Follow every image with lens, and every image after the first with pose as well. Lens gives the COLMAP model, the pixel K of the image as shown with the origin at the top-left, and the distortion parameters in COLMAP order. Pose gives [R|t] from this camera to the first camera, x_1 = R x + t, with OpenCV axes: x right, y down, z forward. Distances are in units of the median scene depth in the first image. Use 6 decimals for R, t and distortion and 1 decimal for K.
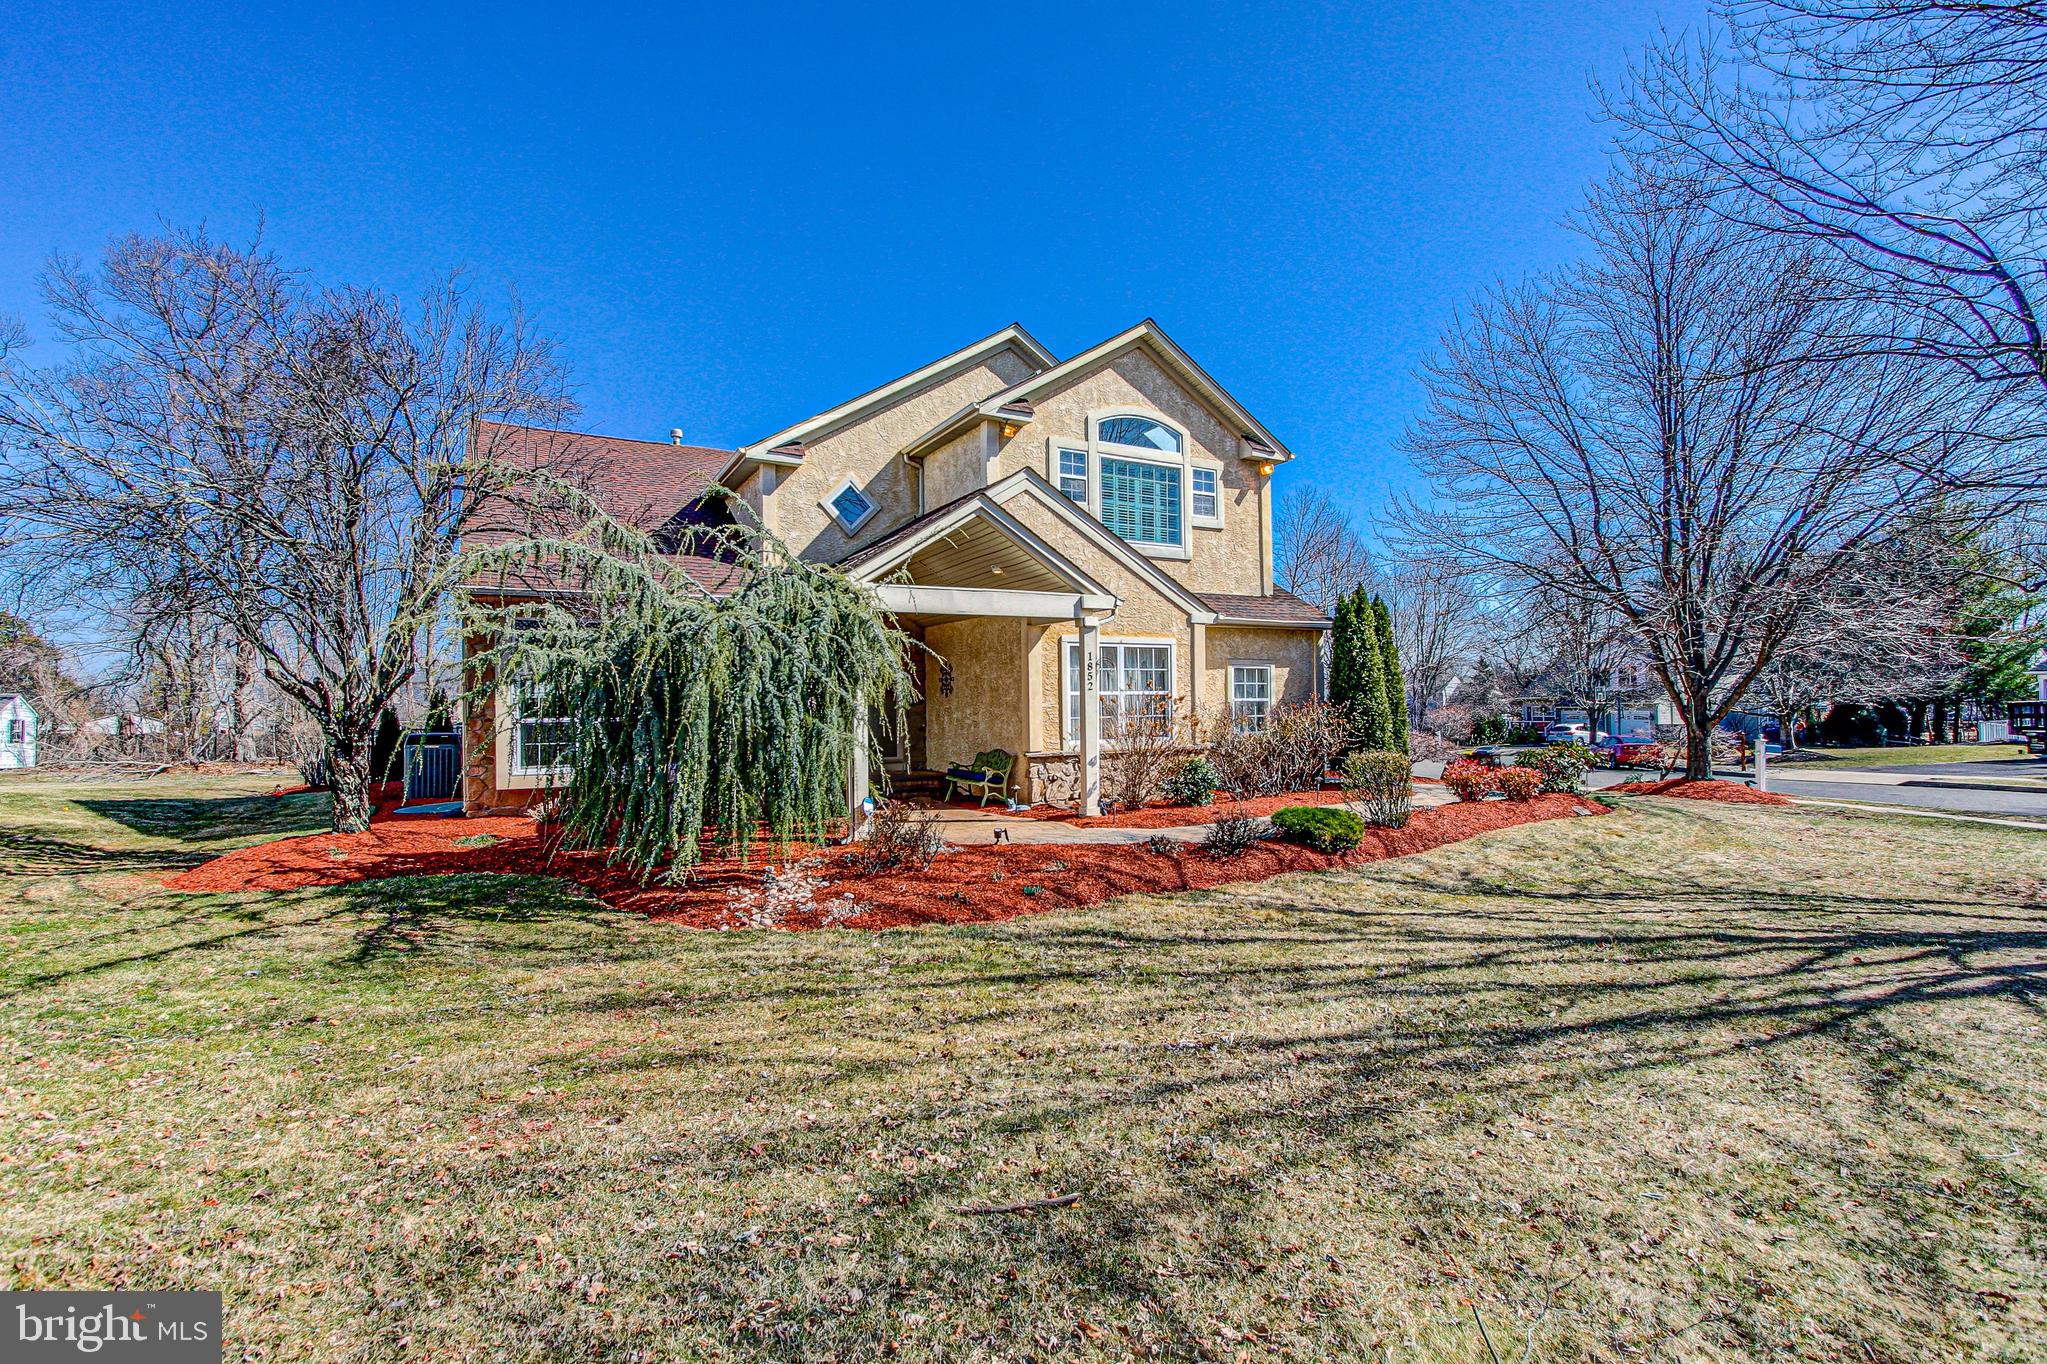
lens RADIAL K [[963.6, 0, 1017.4], [0, 963.6, 678.3], [0, 0, 1]] dist [0.003959, 0.001174]
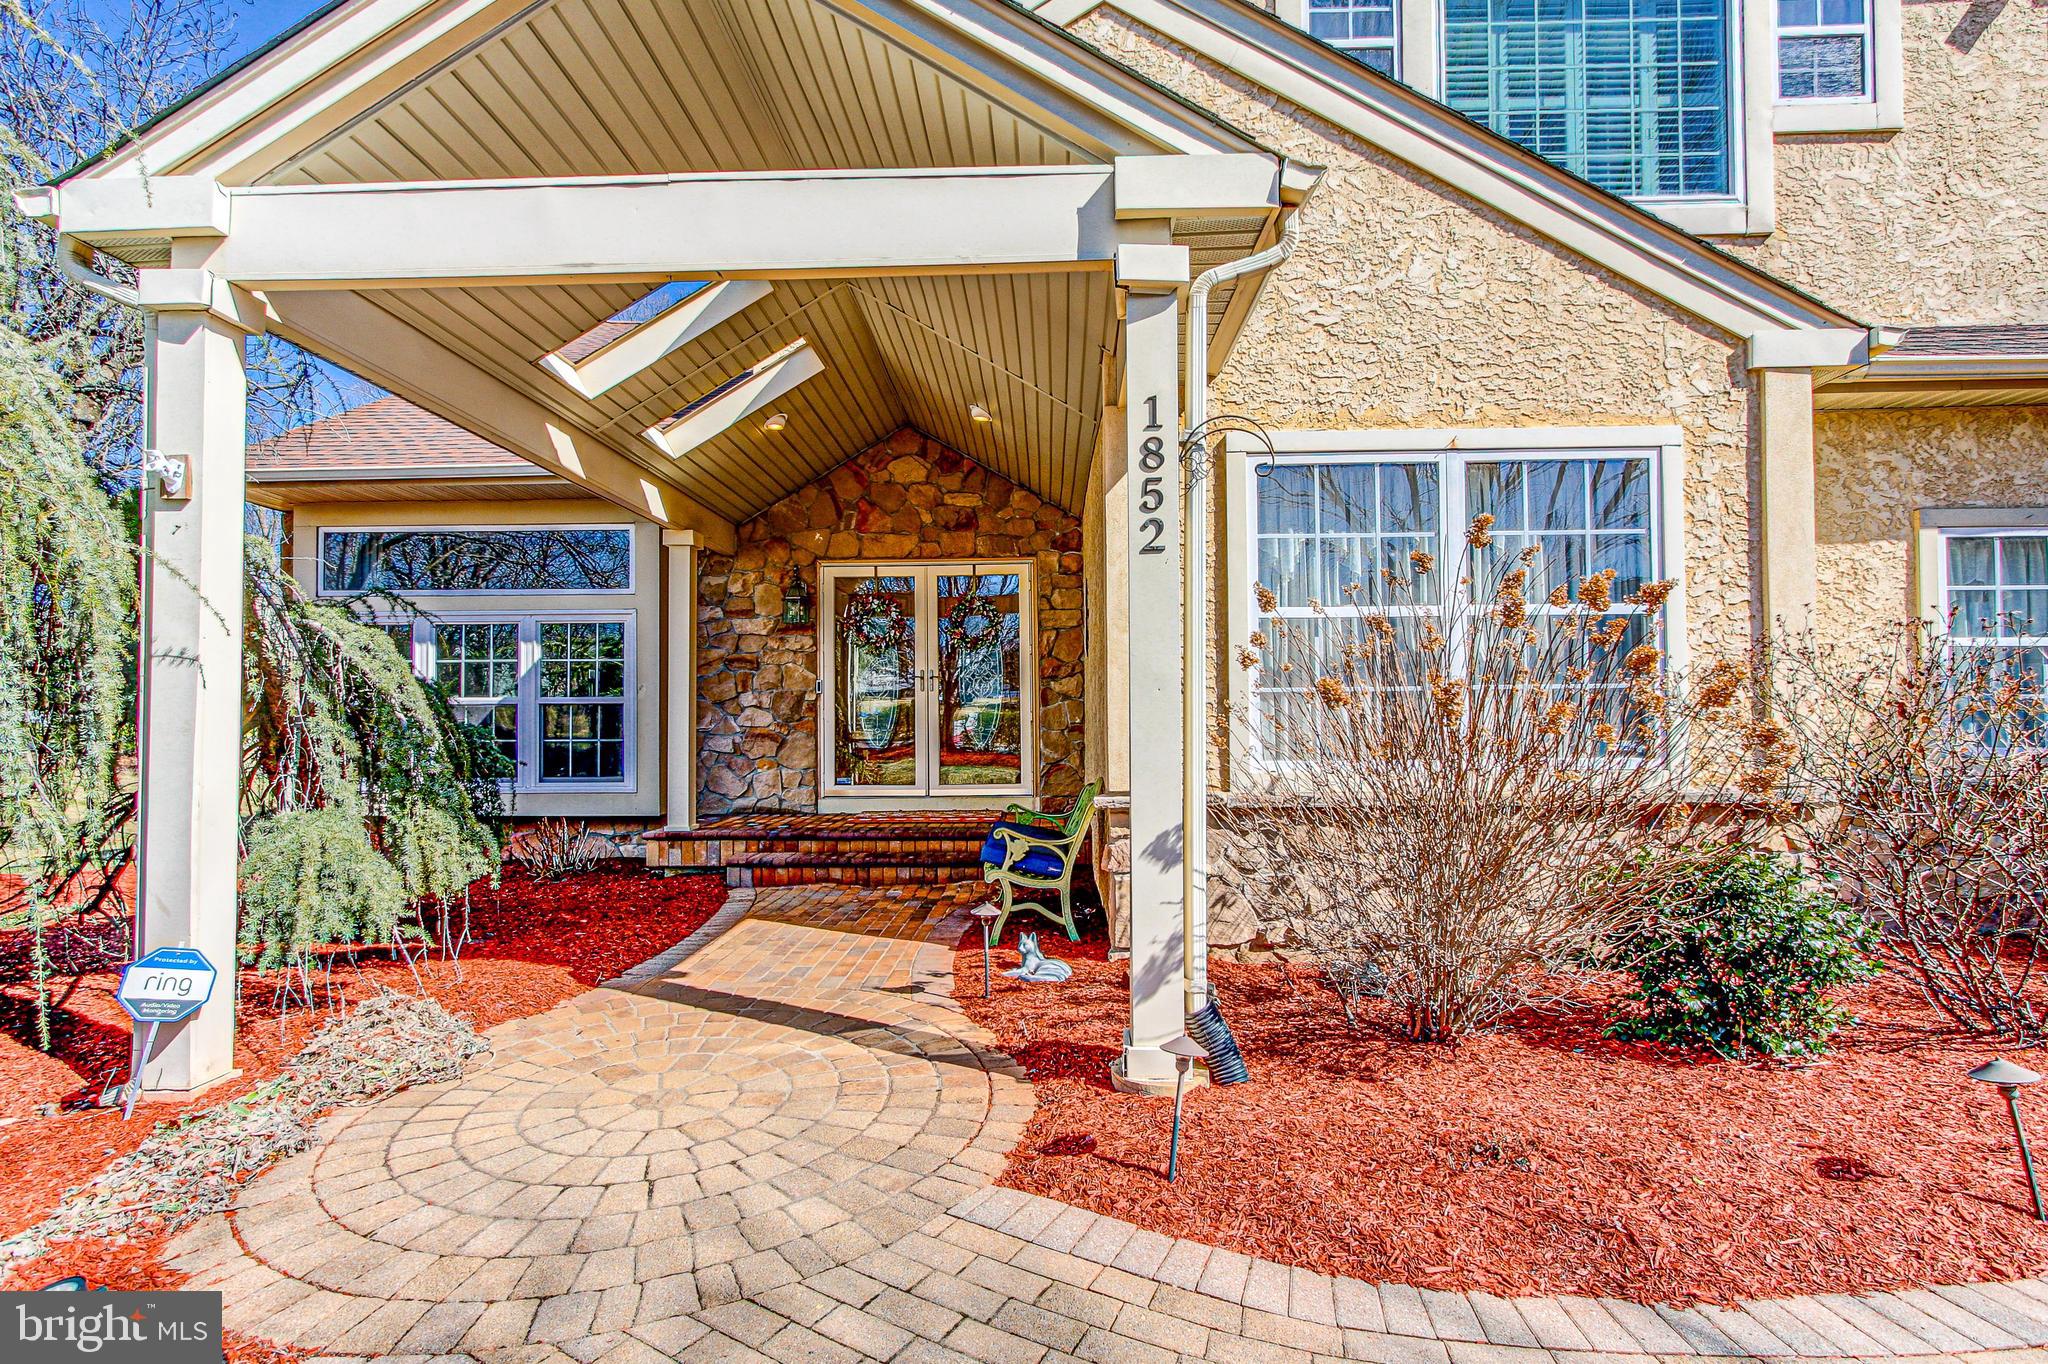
lens RADIAL K [[964.1, 0, 1021.2], [0, 964.1, 687.4], [0, 0, 1]] dist [0.003959, 0.001174]
pose [[0.861445, -0.007445, -0.507797, 0.131851], [0.009299, 0.999956, 0.001116, 0.034679], [0.507766, -0.005684, 0.861476, 0.604888]]
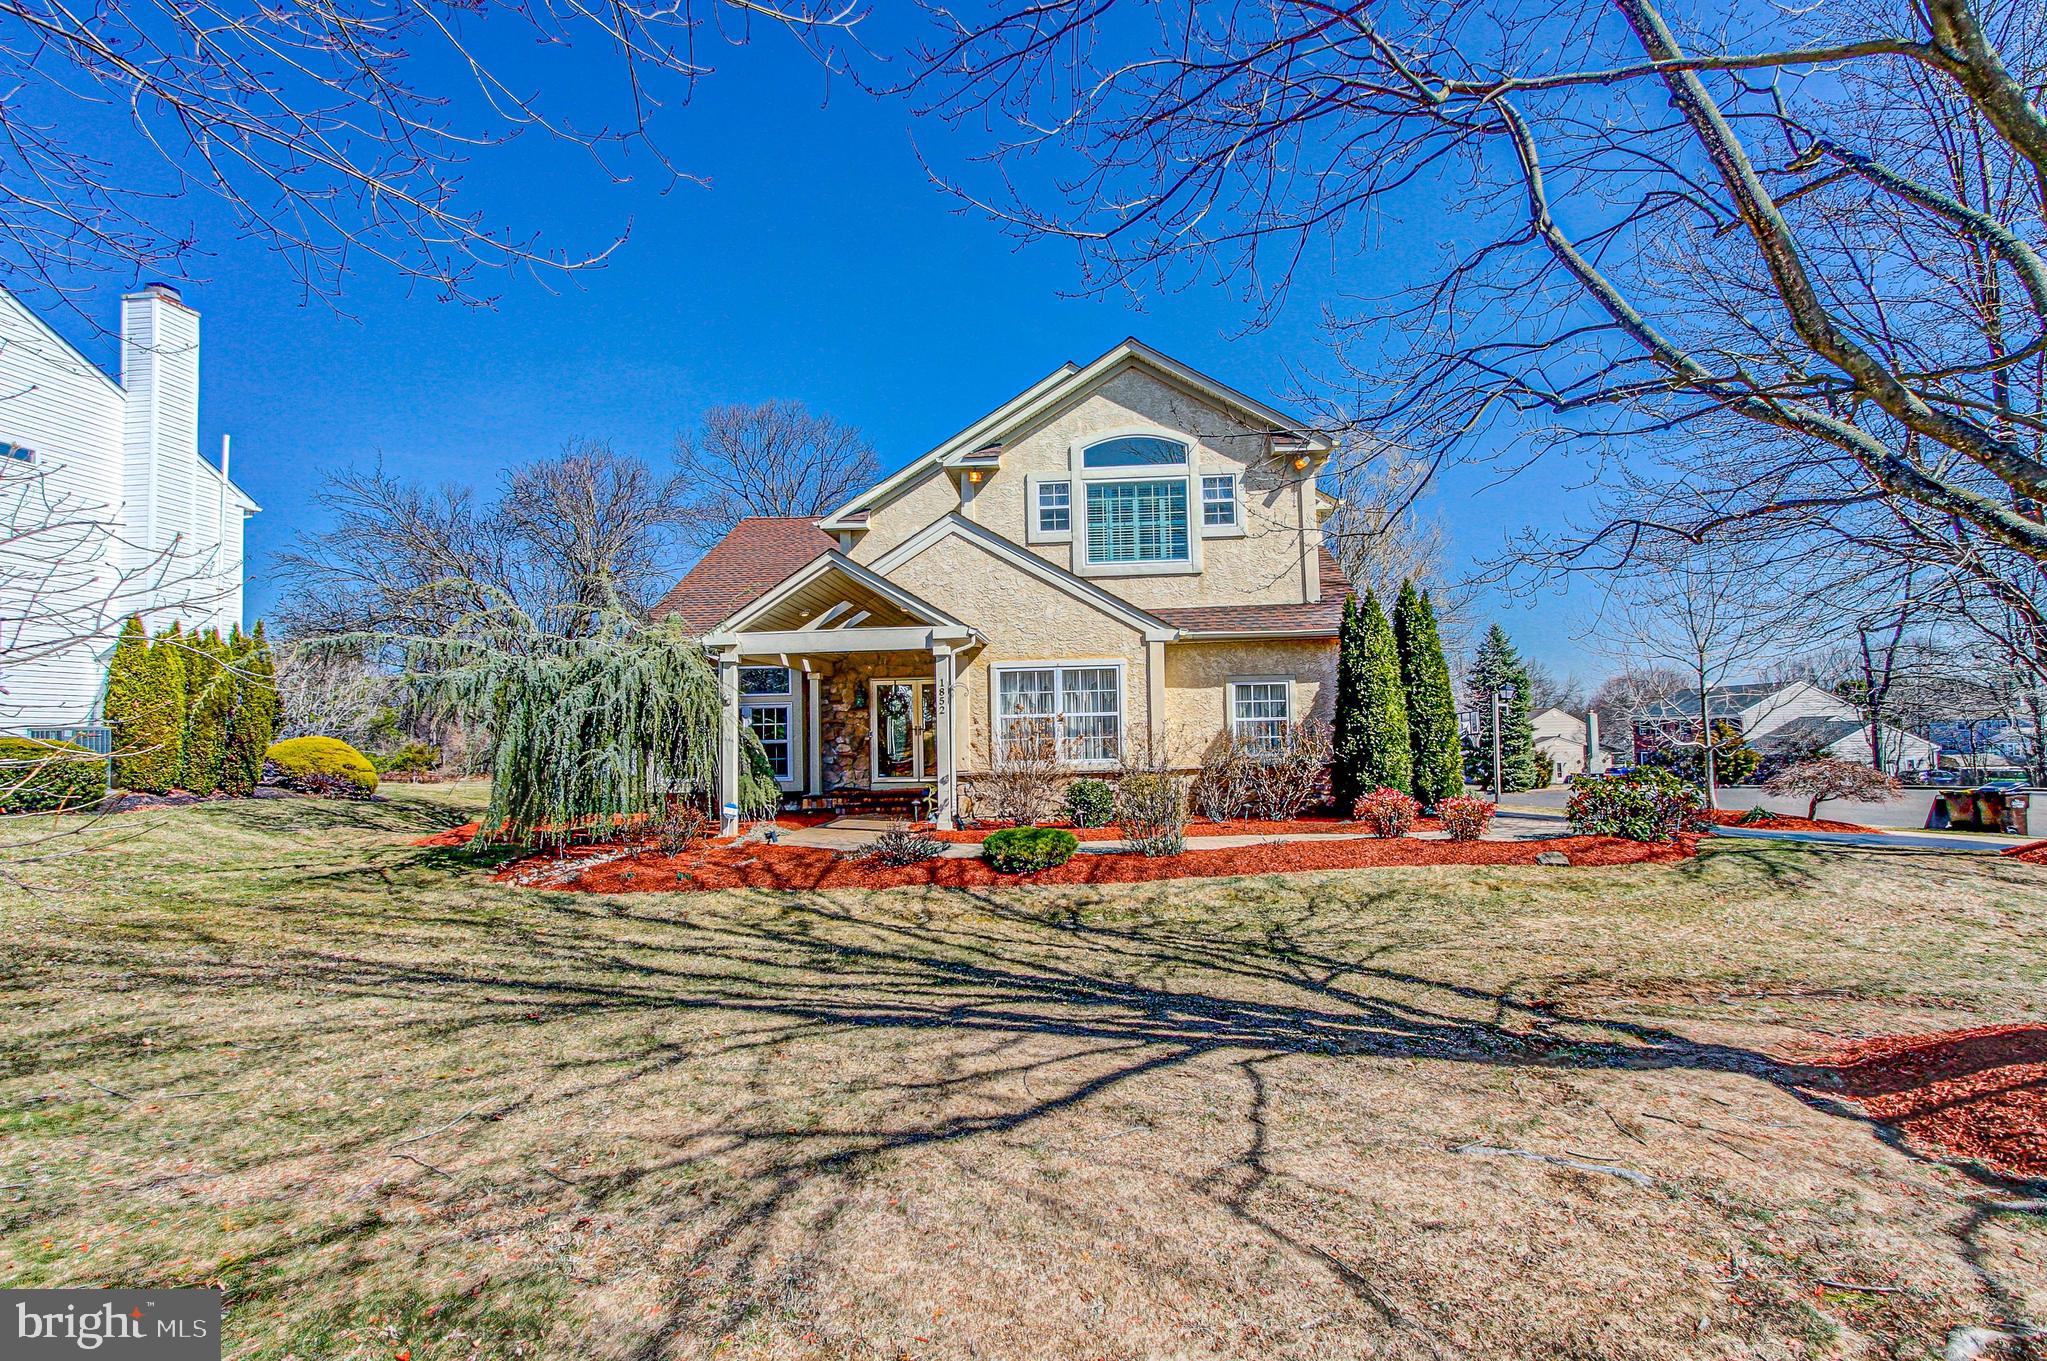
lens RADIAL K [[963.6, 0, 1007.2], [0, 963.6, 674.1], [0, 0, 1]] dist [0.003959, 0.001174]
pose [[0.825000, -0.040354, -0.563690, 0.583464], [0.025117, 0.999080, -0.034762, 0.005624], [0.564574, 0.014520, 0.825255, 0.113103]]
